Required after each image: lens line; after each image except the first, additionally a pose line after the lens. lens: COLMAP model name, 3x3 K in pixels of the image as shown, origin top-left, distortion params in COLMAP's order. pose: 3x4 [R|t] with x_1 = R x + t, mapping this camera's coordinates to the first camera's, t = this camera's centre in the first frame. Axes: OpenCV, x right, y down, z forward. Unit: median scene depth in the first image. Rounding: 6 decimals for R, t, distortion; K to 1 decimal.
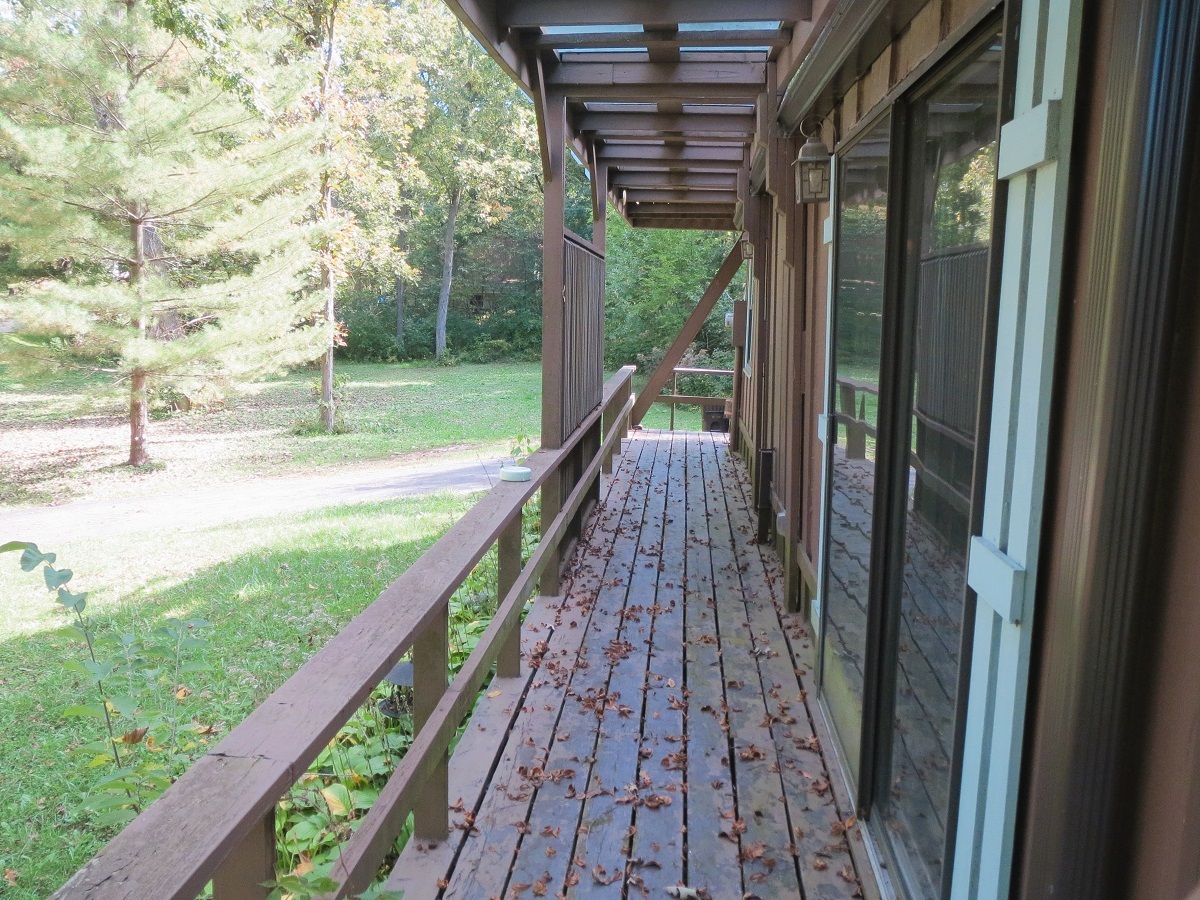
lens RADIAL K [[1002.2, 0, 595.6], [0, 1002.2, 445.4], [0, 0, 1]] dist [-0.050209, 0.074468]
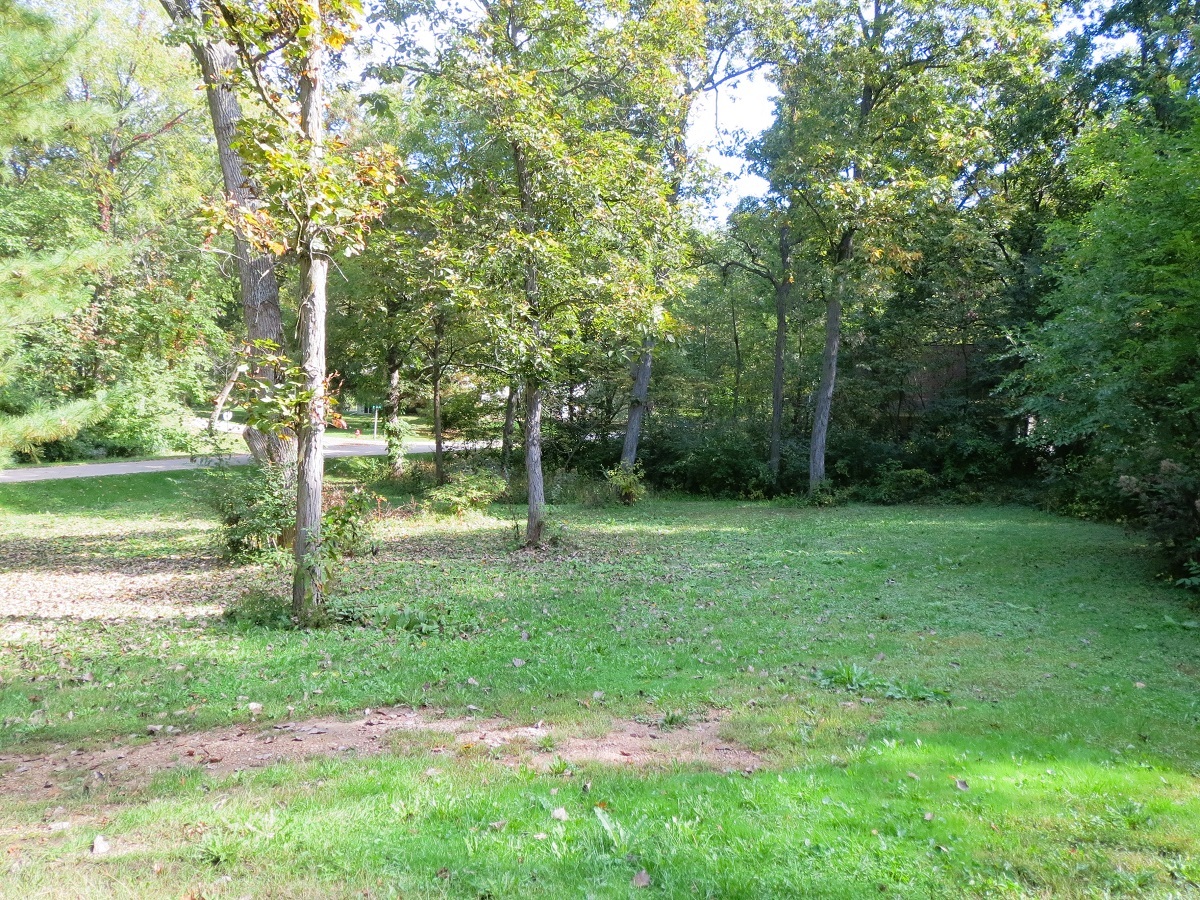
lens RADIAL K [[1002.2, 0, 595.6], [0, 1002.2, 445.4], [0, 0, 1]] dist [-0.050209, 0.074468]
pose [[0.878871, 0.000493, -0.477060, 0.050432], [-0.070588, 0.989127, -0.129019, -0.038465], [0.471809, 0.147065, 0.869349, 0.574835]]
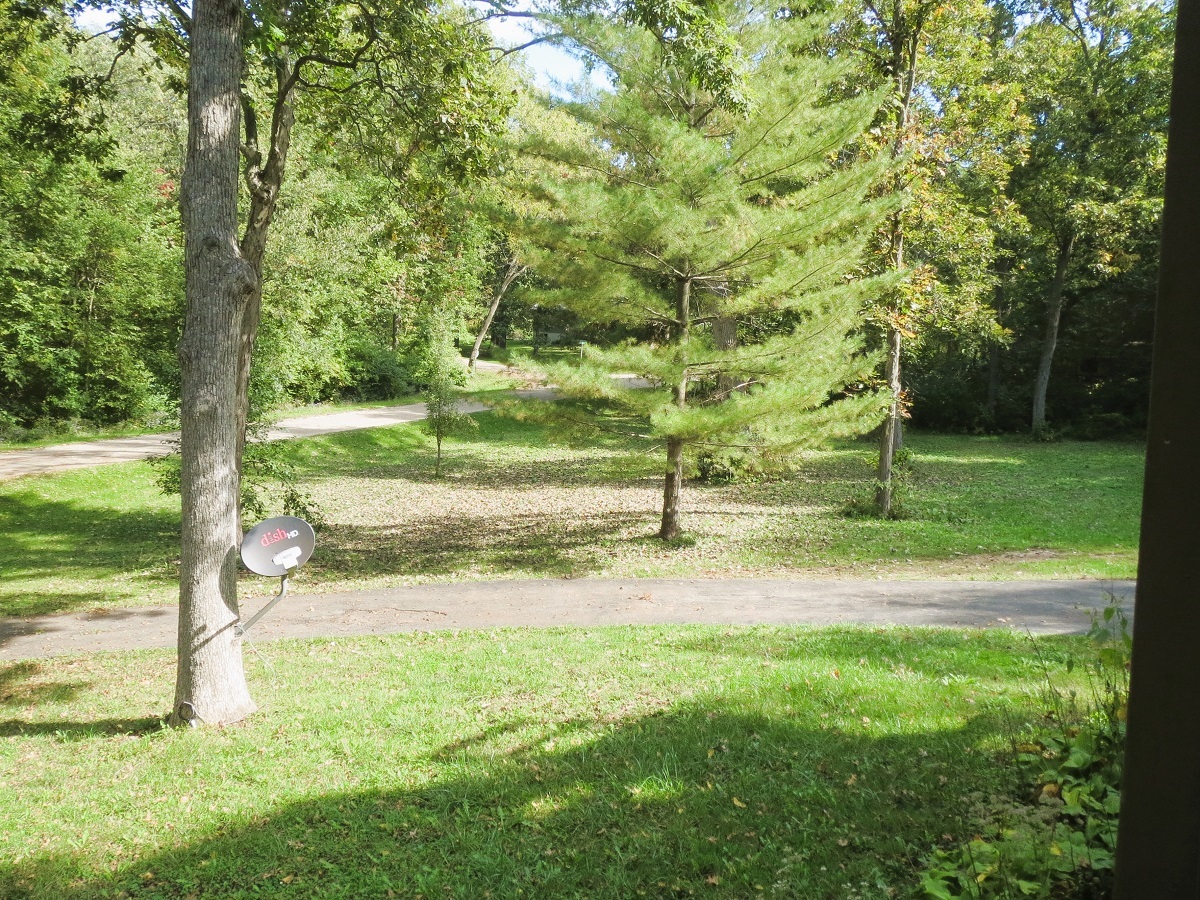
lens RADIAL K [[1002.2, 0, 595.6], [0, 1002.2, 445.4], [0, 0, 1]] dist [-0.050209, 0.074468]
pose [[0.836290, 0.047991, -0.546182, -0.005509], [-0.082382, 0.995851, -0.038639, -0.017571], [0.542062, 0.077309, 0.836775, 0.119061]]
